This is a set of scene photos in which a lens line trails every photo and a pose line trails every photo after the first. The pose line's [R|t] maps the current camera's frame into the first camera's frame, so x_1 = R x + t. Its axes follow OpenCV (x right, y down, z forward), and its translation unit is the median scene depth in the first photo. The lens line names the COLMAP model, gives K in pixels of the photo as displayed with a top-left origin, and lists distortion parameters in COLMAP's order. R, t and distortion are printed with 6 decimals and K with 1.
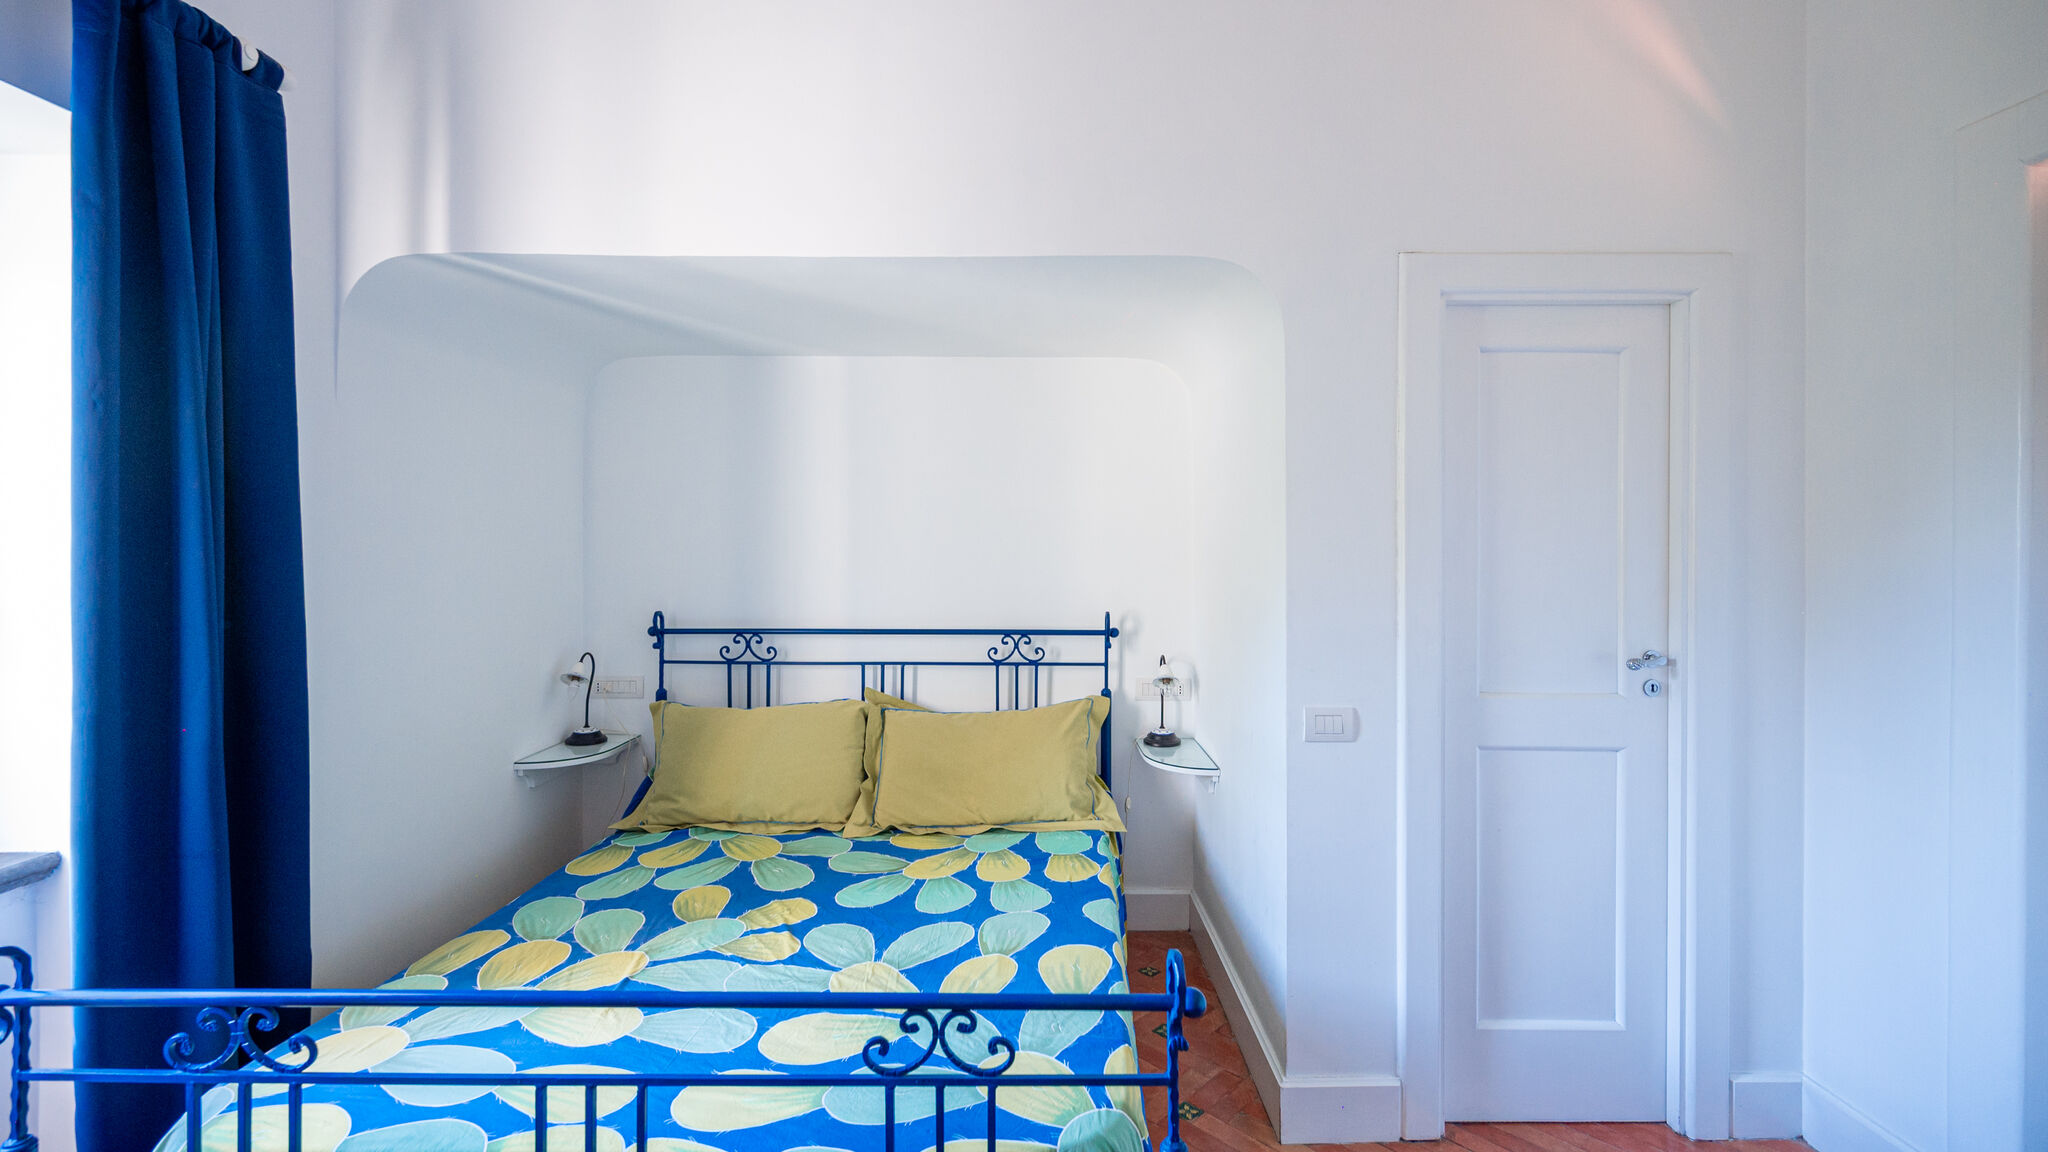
lens RADIAL K [[836.8, 0, 1012.2], [0, 836.8, 541.9], [0, 0, 1]] dist [0.000831, -0.000216]
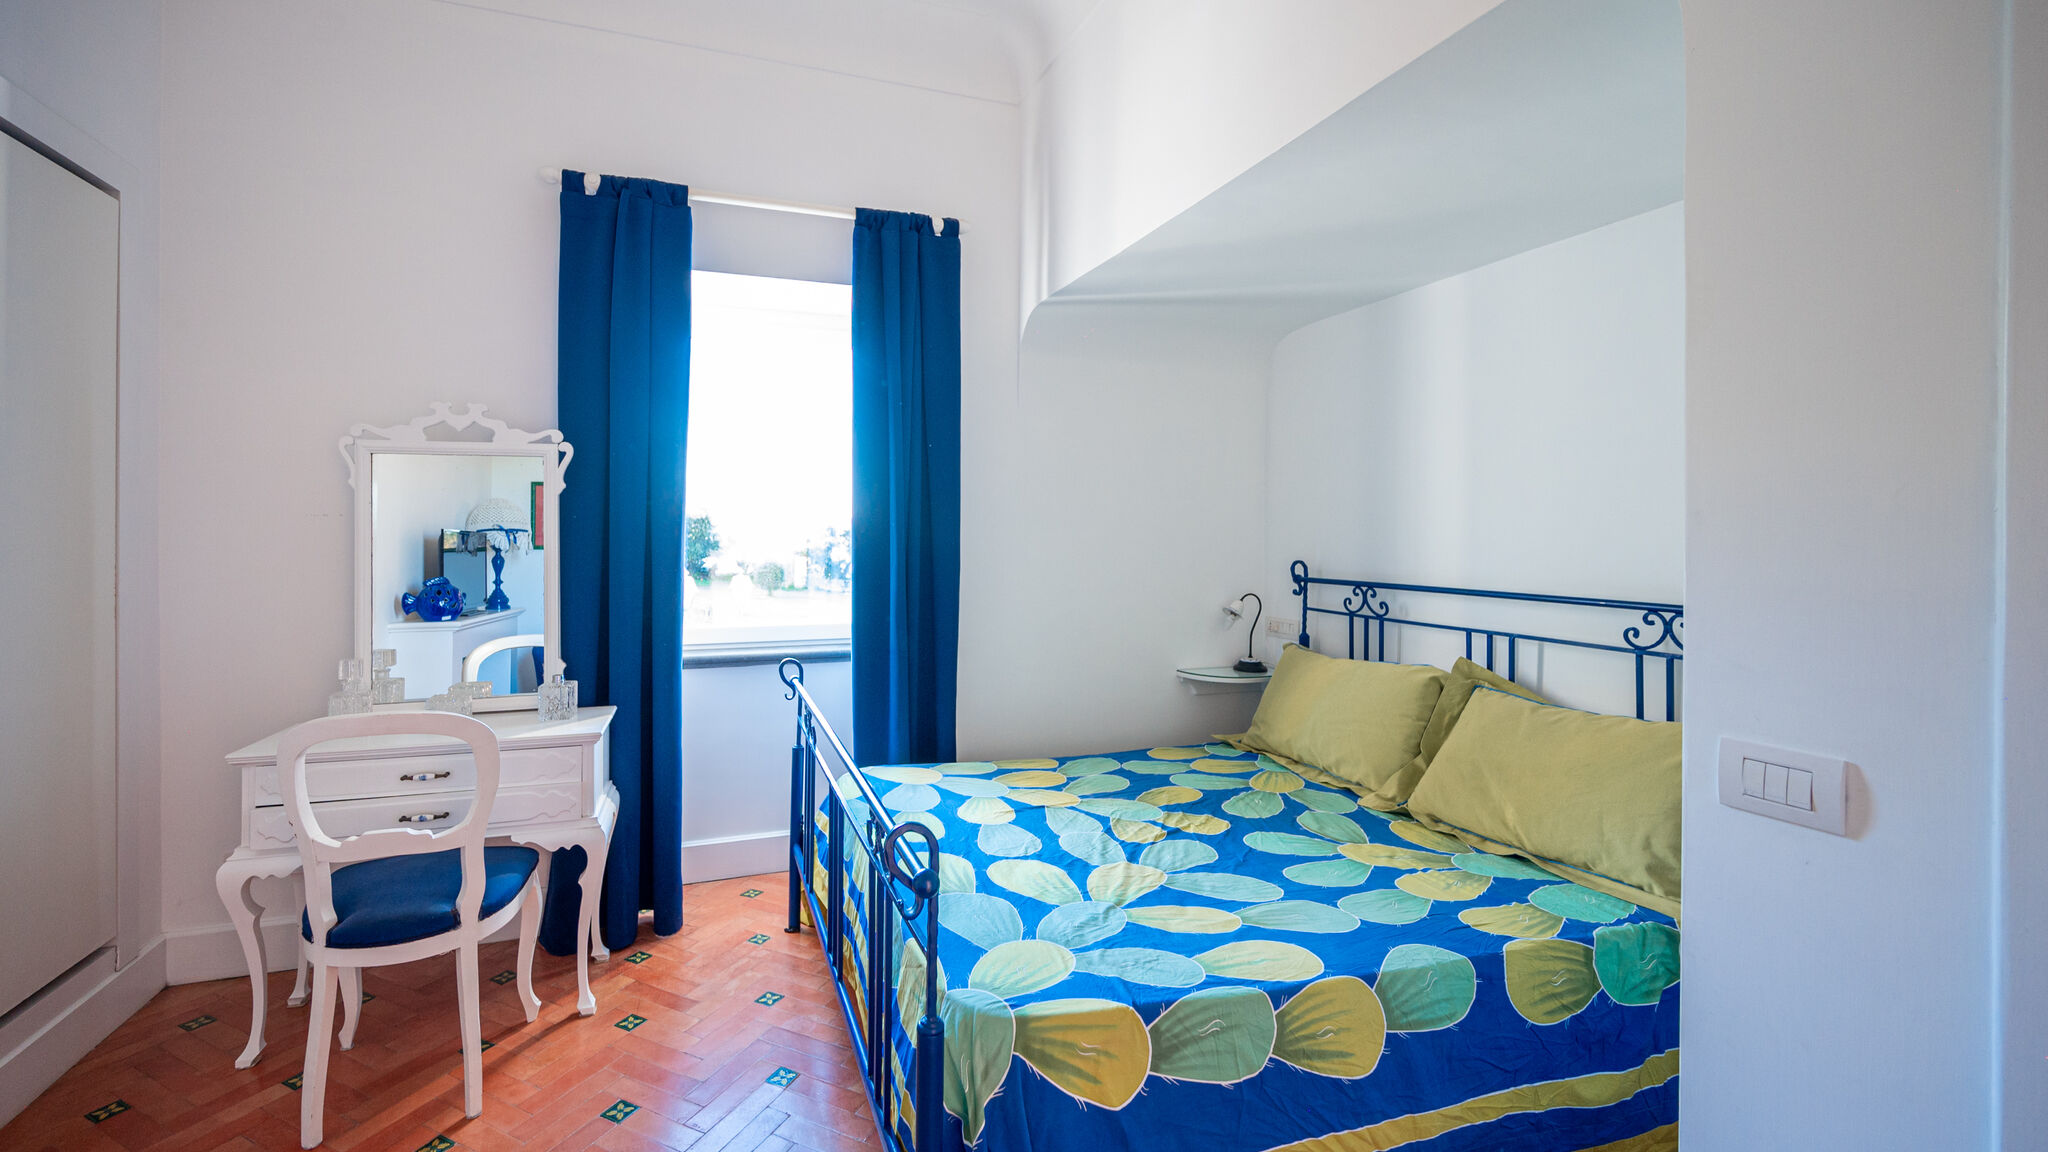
lens RADIAL K [[836.8, 0, 1012.2], [0, 836.8, 541.9], [0, 0, 1]] dist [0.000831, -0.000216]
pose [[0.351961, 0.009329, -0.935968, 0.522146], [0.005908, 0.999908, 0.012188, 0.050280], [0.935996, -0.009819, 0.351873, 0.317143]]
